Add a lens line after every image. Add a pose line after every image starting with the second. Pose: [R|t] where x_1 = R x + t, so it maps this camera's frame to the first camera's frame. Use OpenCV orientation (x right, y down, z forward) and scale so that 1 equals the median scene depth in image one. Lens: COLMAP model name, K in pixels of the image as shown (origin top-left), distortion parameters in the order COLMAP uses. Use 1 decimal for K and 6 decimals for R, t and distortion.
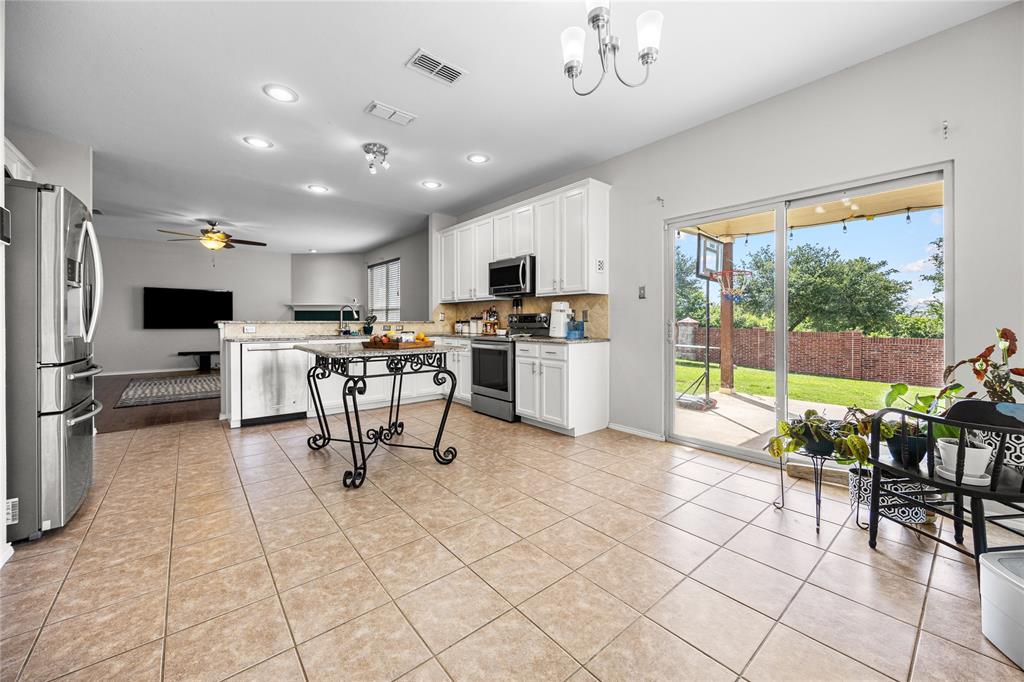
lens RADIAL K [[393.3, 0, 518.6], [0, 393.3, 322.5], [0, 0, 1]] dist [0.000338, -0.000056]
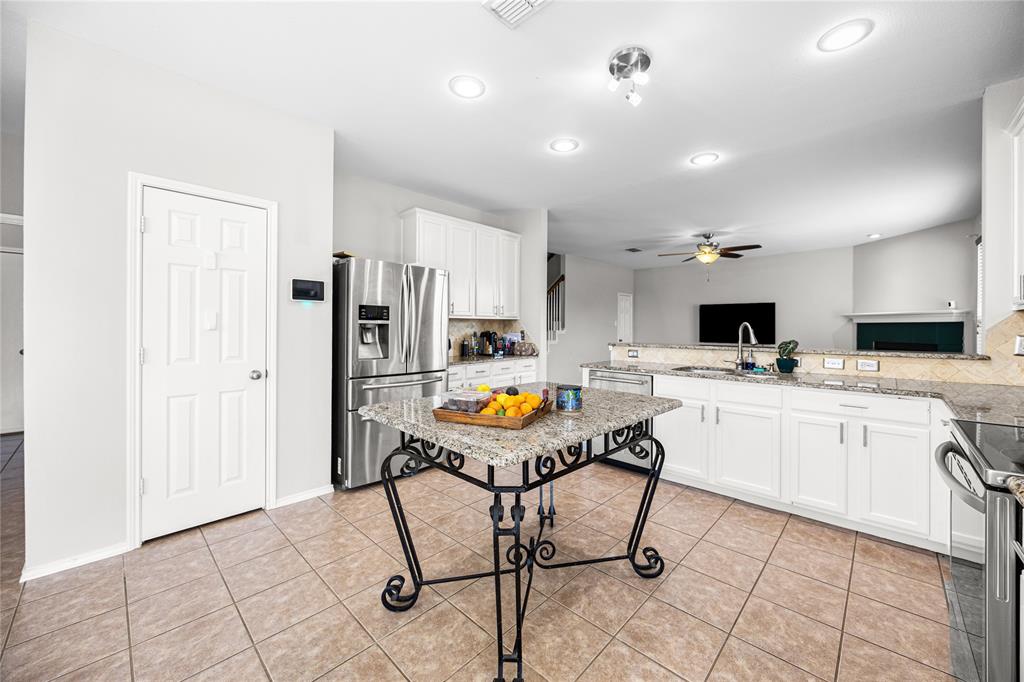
lens RADIAL K [[386.7, 0, 519.7], [0, 386.7, 329.5], [0, 0, 1]] dist [-0.003113, -0.000232]
pose [[0.115440, 0.005239, -0.993301, 0.151858], [-0.006108, 0.999971, 0.004564, -0.037955], [0.993296, 0.005540, 0.115469, 0.631912]]
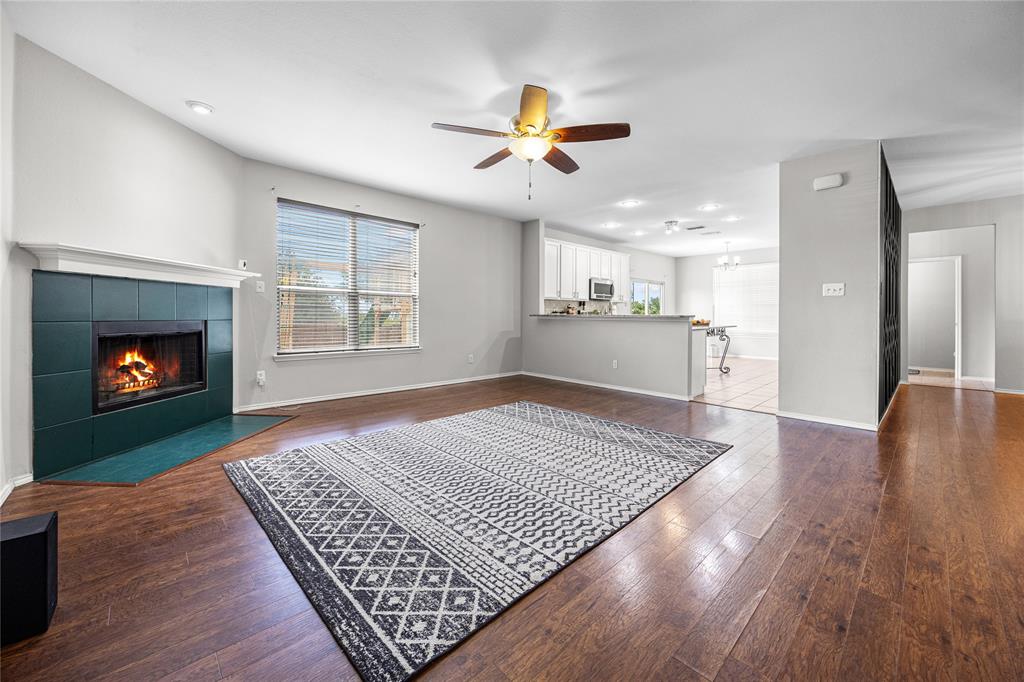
lens RADIAL K [[404.1, 0, 509.6], [0, 404.1, 314.6], [0, 0, 1]] dist [-0.000700, 0.000060]
pose [[-0.060296, -0.002764, 0.998177, -1.826652], [-0.001070, 0.999996, 0.002704, -0.007562], [-0.998180, -0.000905, -0.060299, 1.535271]]
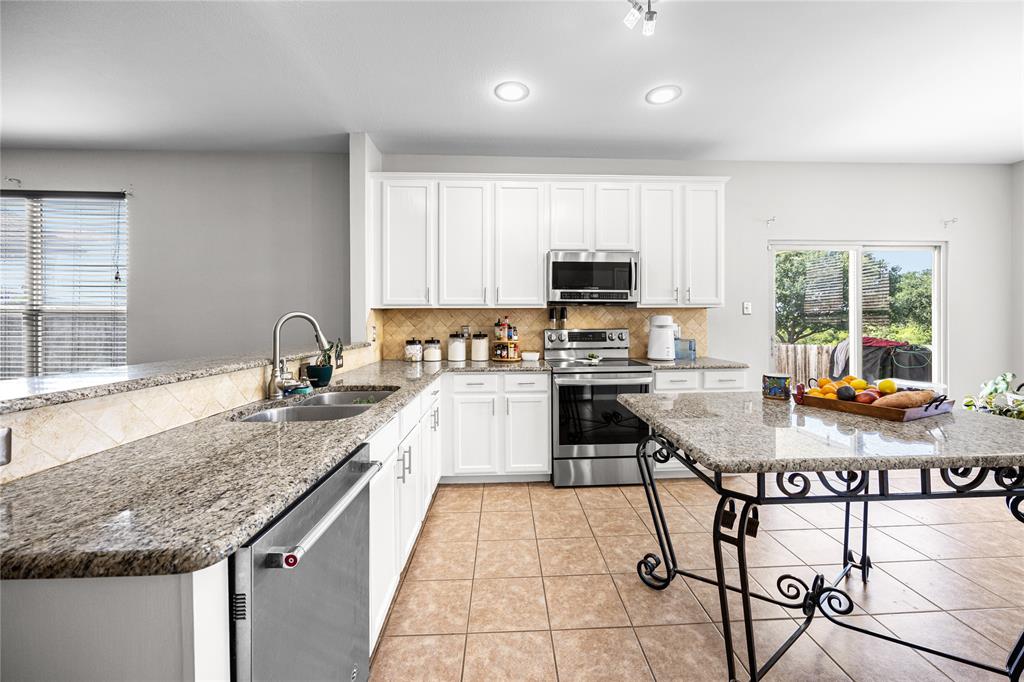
lens RADIAL K [[410.3, 0, 514.7], [0, 410.3, 321.1], [0, 0, 1]] dist [0.000133, -0.000079]
pose [[0.601568, 0.005631, 0.798801, -0.701669], [0.009767, 0.999849, -0.014403, -0.029719], [-0.798762, 0.016466, 0.601422, 0.699629]]
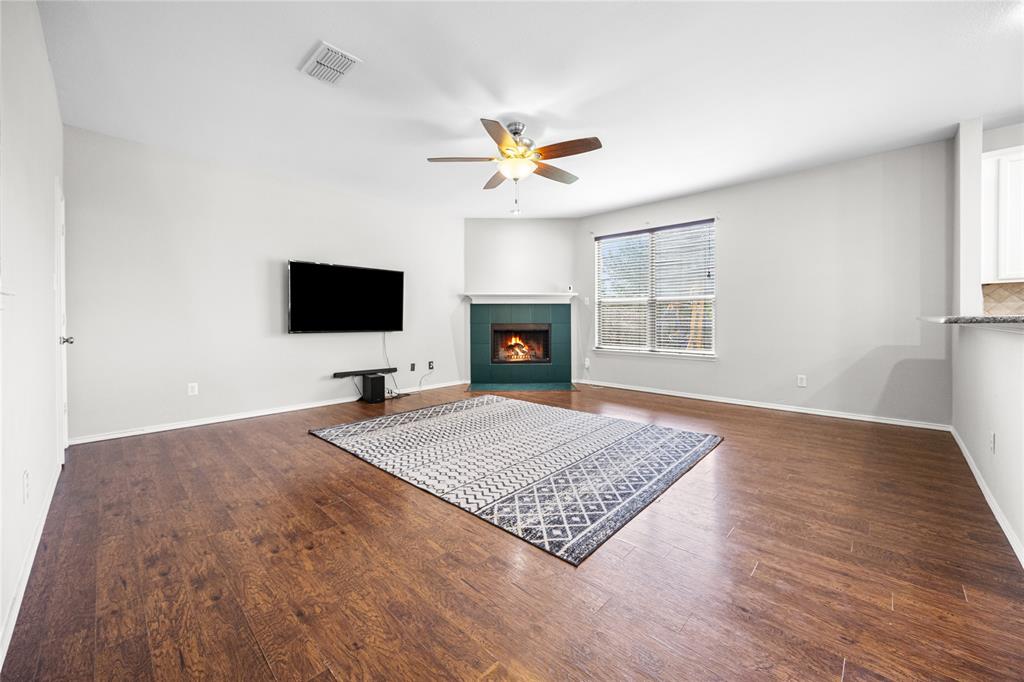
lens RADIAL K [[393.3, 0, 518.6], [0, 393.3, 322.5], [0, 0, 1]] dist [0.000338, -0.000056]
pose [[0.994381, -0.005487, 0.105718, -1.197739], [0.005165, 0.999981, 0.003318, -0.000894], [-0.105734, -0.002754, 0.994391, 0.698998]]
